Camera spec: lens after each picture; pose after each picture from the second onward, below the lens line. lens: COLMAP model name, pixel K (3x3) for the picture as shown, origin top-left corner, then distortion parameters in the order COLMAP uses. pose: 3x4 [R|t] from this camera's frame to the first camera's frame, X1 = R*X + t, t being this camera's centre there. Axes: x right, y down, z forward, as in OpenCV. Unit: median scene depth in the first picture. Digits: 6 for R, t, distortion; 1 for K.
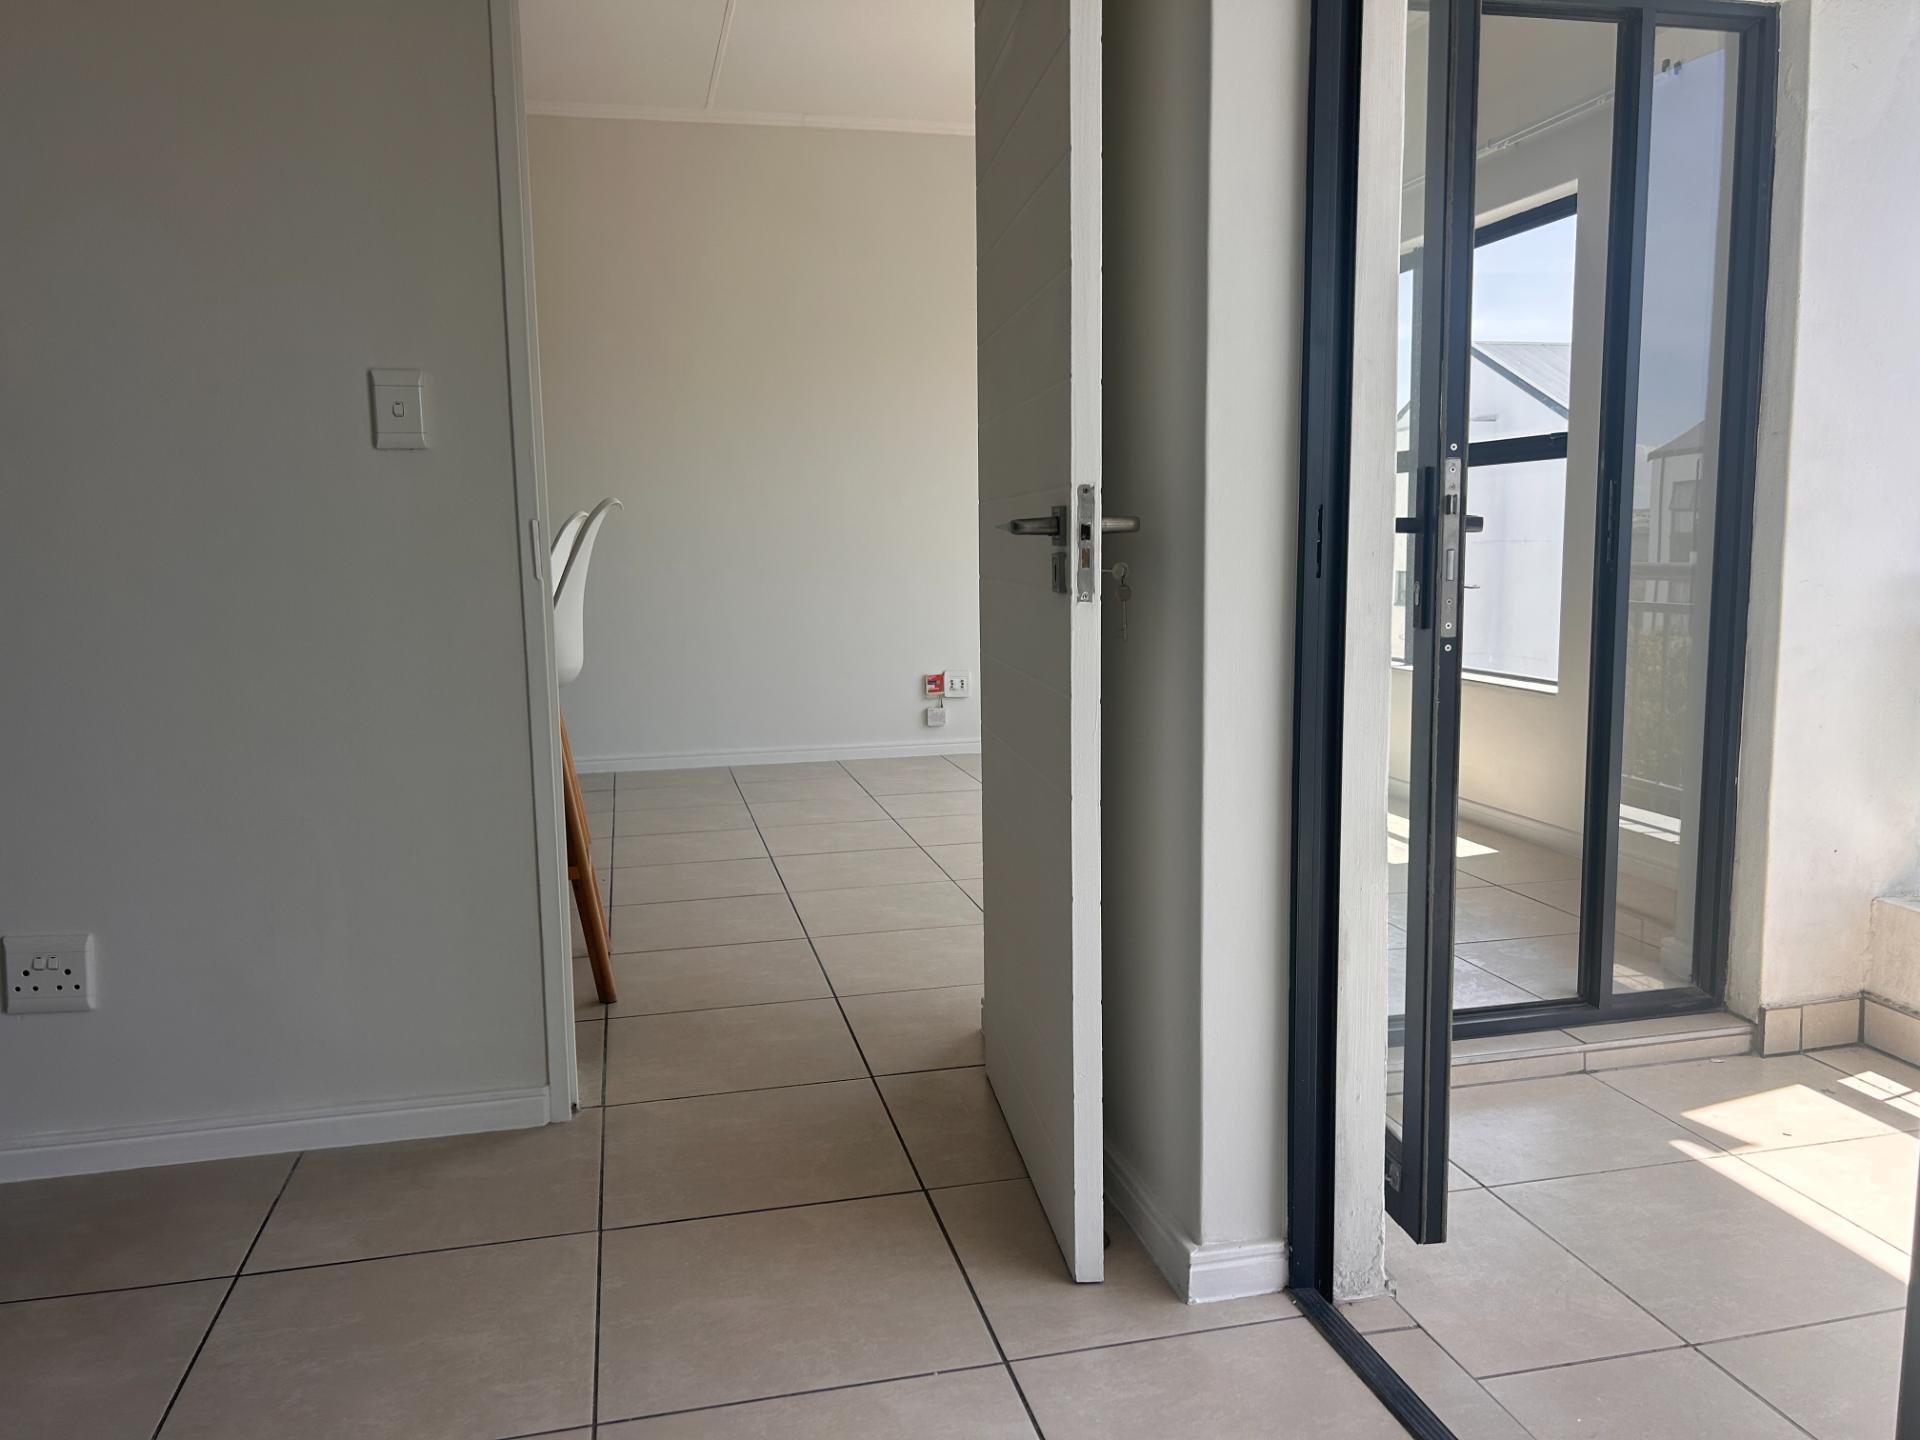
lens RADIAL K [[1446.1, 0, 971.0], [0, 1446.1, 726.2], [0, 0, 1]] dist [0.085003, -0.110921]
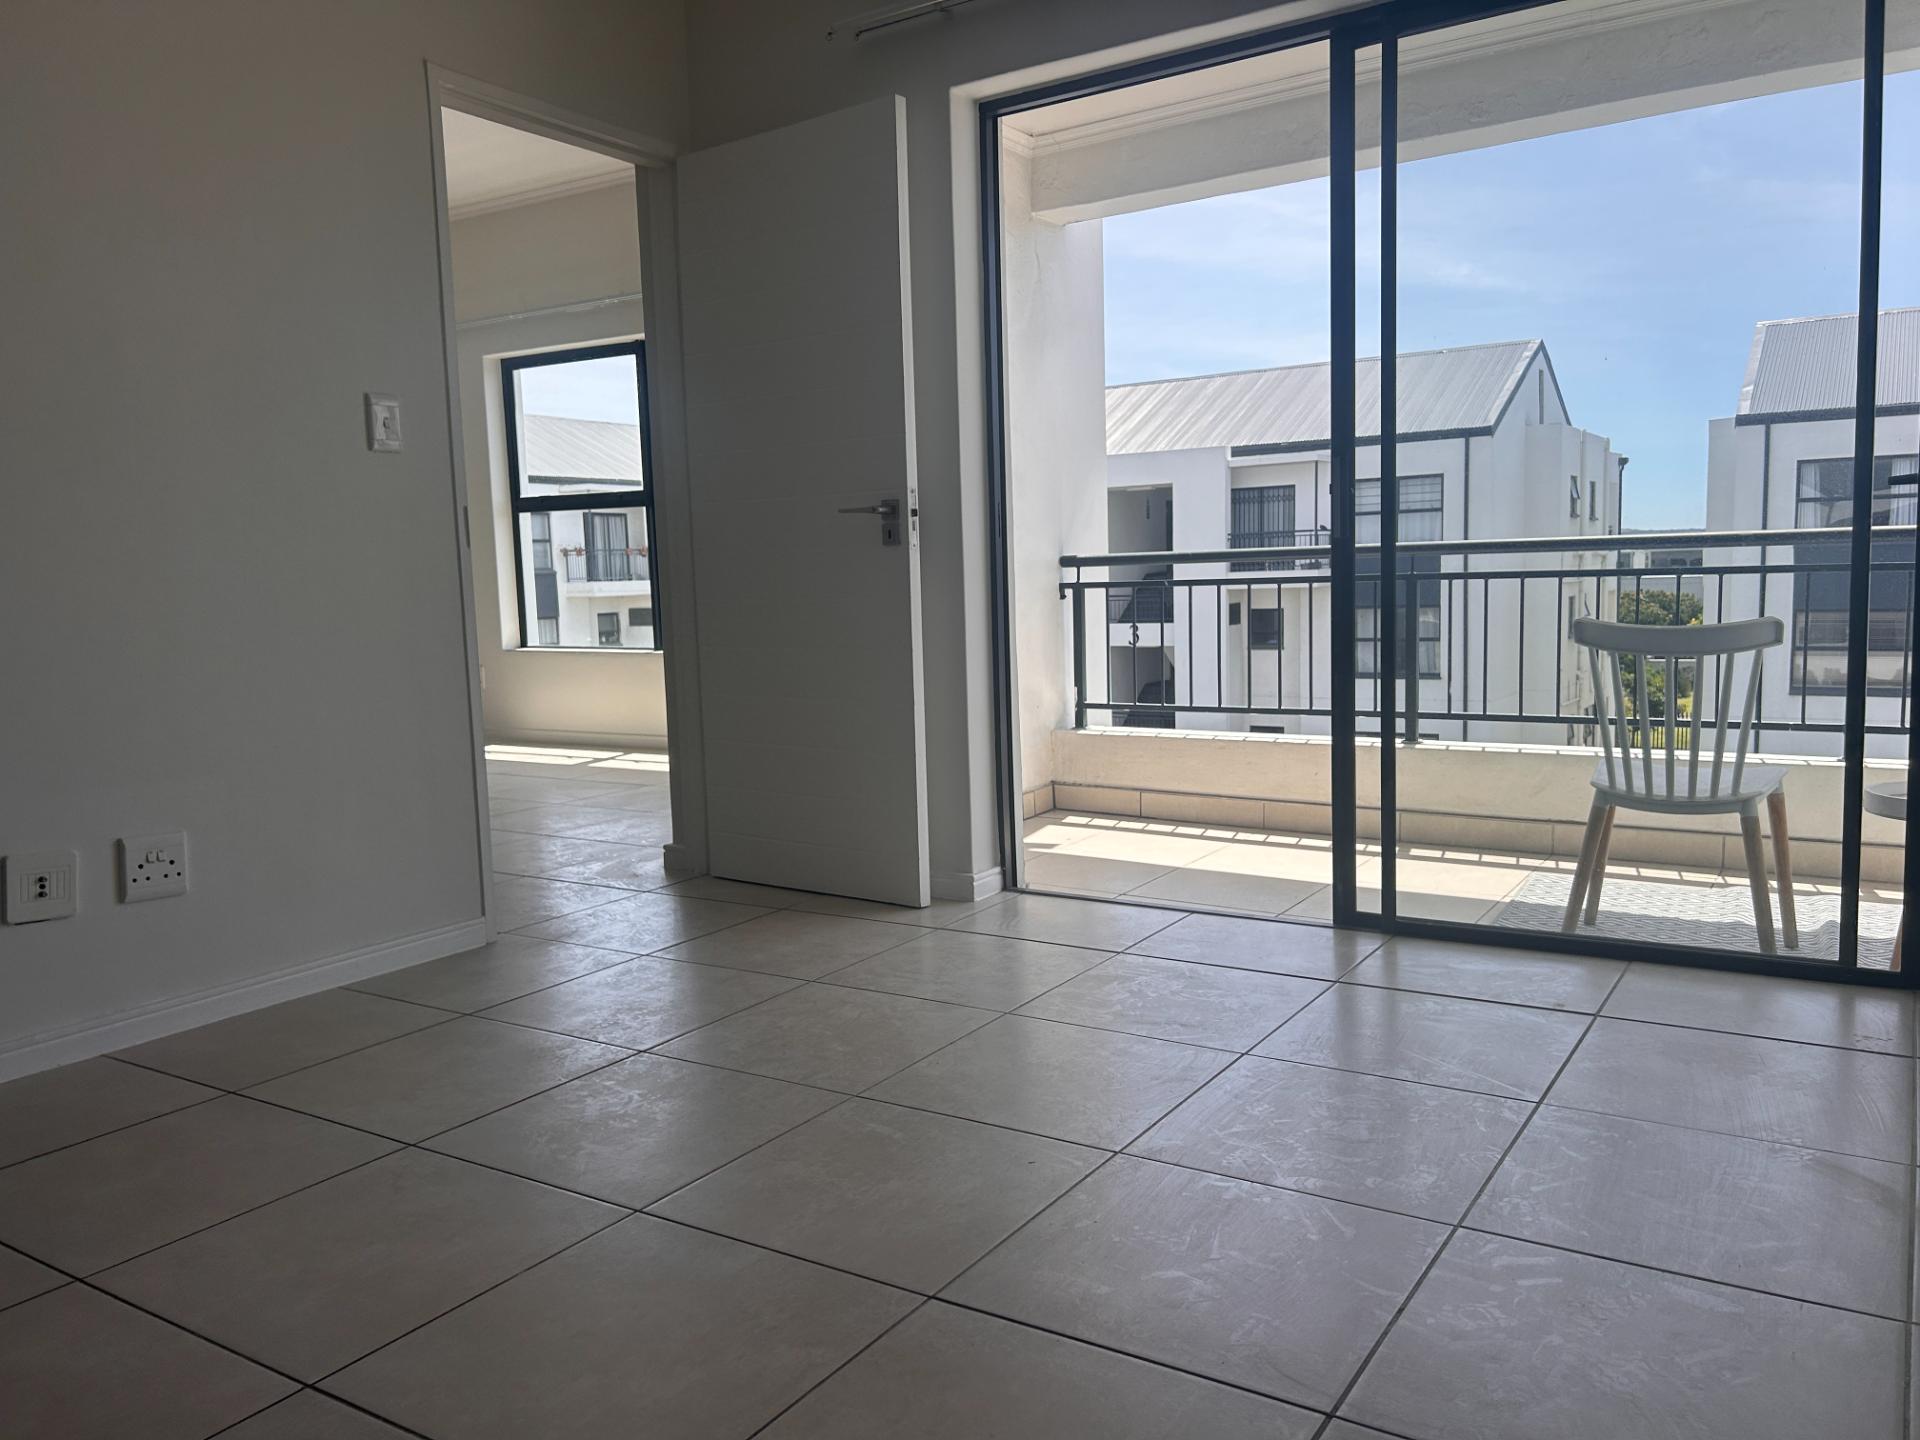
lens RADIAL K [[1453.1, 0, 960.0], [0, 1453.1, 720.0], [0, 0, 1]] dist [0.051737, -0.066053]
pose [[0.721866, -0.077500, 0.687680, -0.774223], [0.109818, 0.993946, -0.003262, 0.099690], [-0.683264, 0.077875, 0.726007, -0.279943]]
